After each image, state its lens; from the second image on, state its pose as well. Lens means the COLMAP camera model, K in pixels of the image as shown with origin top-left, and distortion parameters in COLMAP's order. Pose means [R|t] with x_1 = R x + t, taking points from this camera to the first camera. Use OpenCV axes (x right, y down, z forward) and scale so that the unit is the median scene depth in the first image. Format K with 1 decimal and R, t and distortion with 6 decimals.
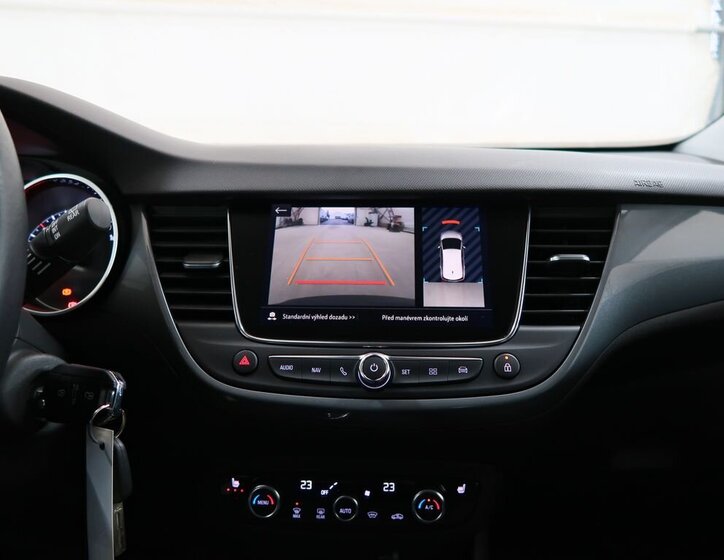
lens RADIAL K [[571.5, 0, 362.0], [0, 571.5, 280.0], [0, 0, 1]] dist [-0.000689, -0.005310]
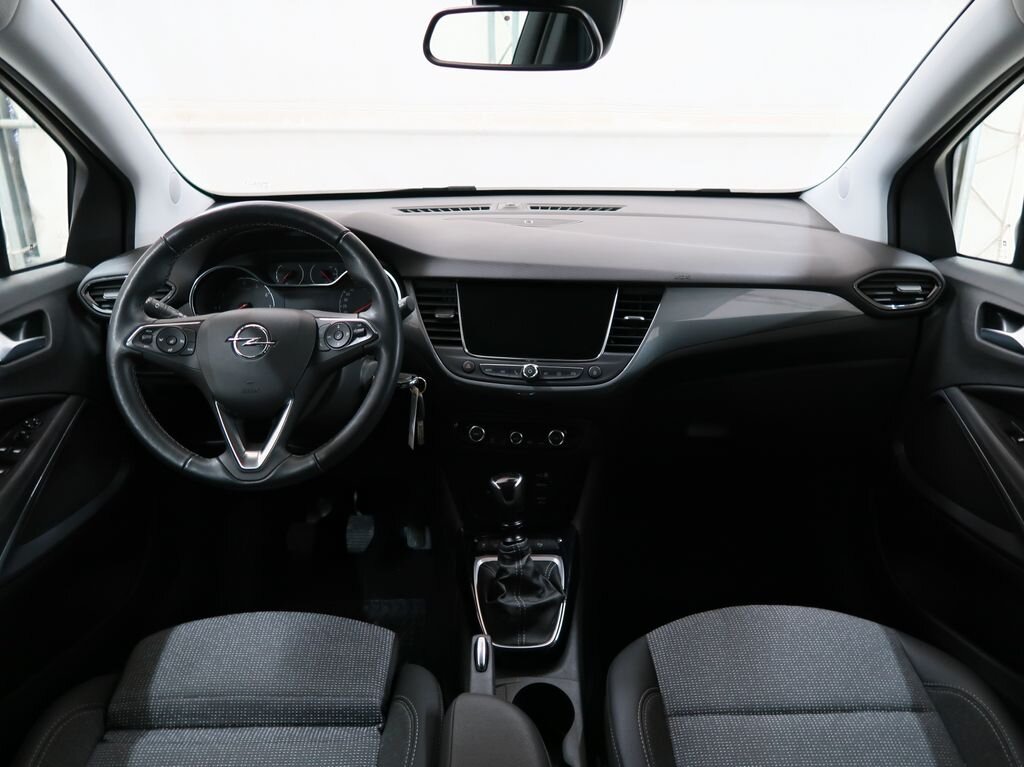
lens RADIAL K [[806.6, 0, 513.1], [0, 806.6, 361.4], [0, 0, 1]] dist [-0.003940, 0.001749]
pose [[0.997632, 0.025997, -0.063679, 0.138250], [-0.015679, 0.987398, 0.157476, -0.331757], [0.066970, -0.156105, 0.985468, -1.831152]]
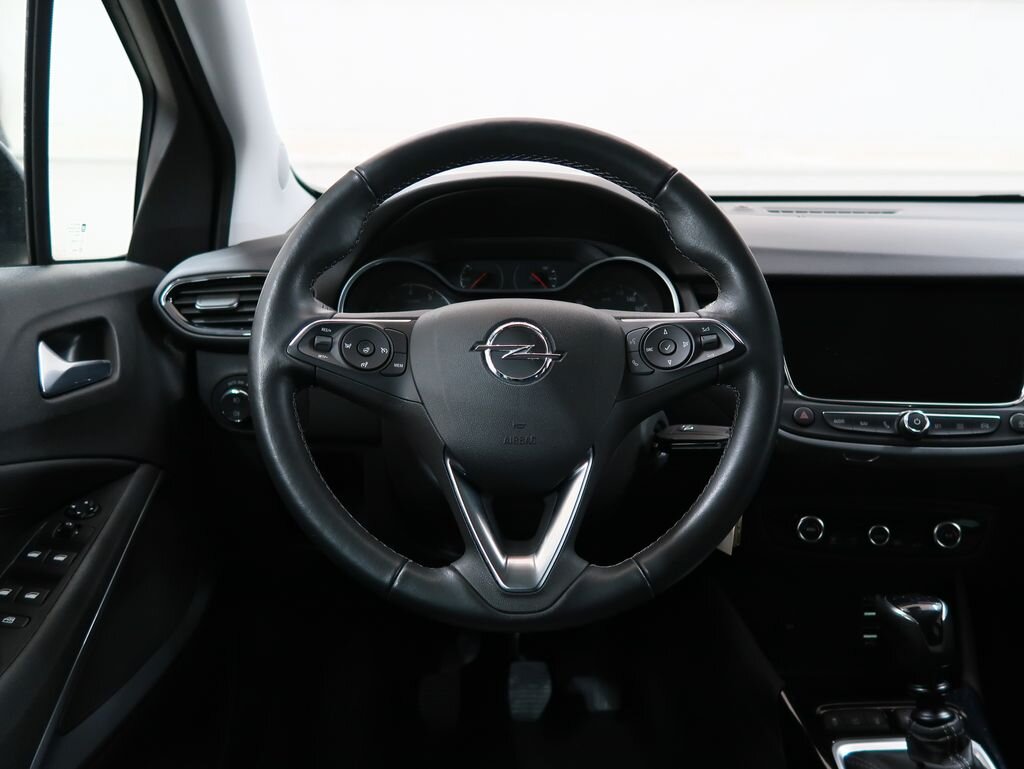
lens RADIAL K [[877.2, 0, 526.3], [0, 877.2, 380.7], [0, 0, 1]] dist [-0.007014, -0.000148]
pose [[0.998146, 0.018480, -0.057986, -0.688760], [-0.015466, 0.998527, 0.052002, -0.023885], [0.058861, -0.051008, 0.996962, -0.926718]]
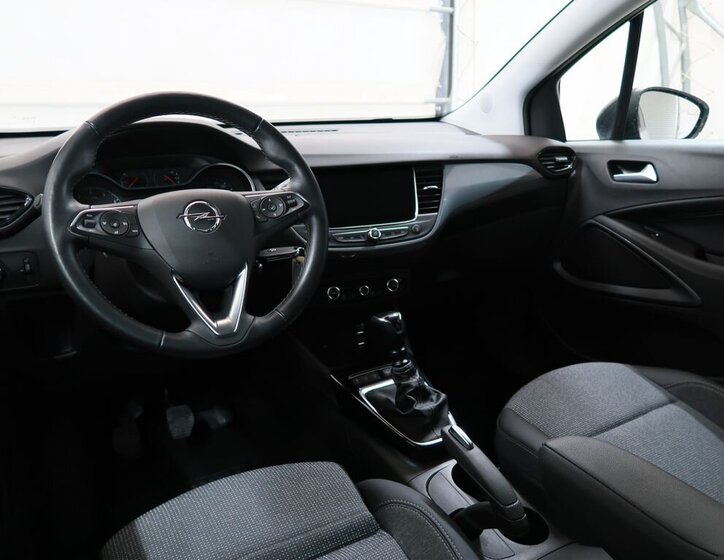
lens RADIAL K [[571.5, 0, 362.0], [0, 571.5, 280.0], [0, 0, 1]] dist [-0.000689, -0.005310]
pose [[0.909646, -0.129657, 0.394630, -1.053934], [0.080163, 0.986973, 0.139491, -0.010560], [-0.407575, -0.095253, 0.908190, -1.346047]]
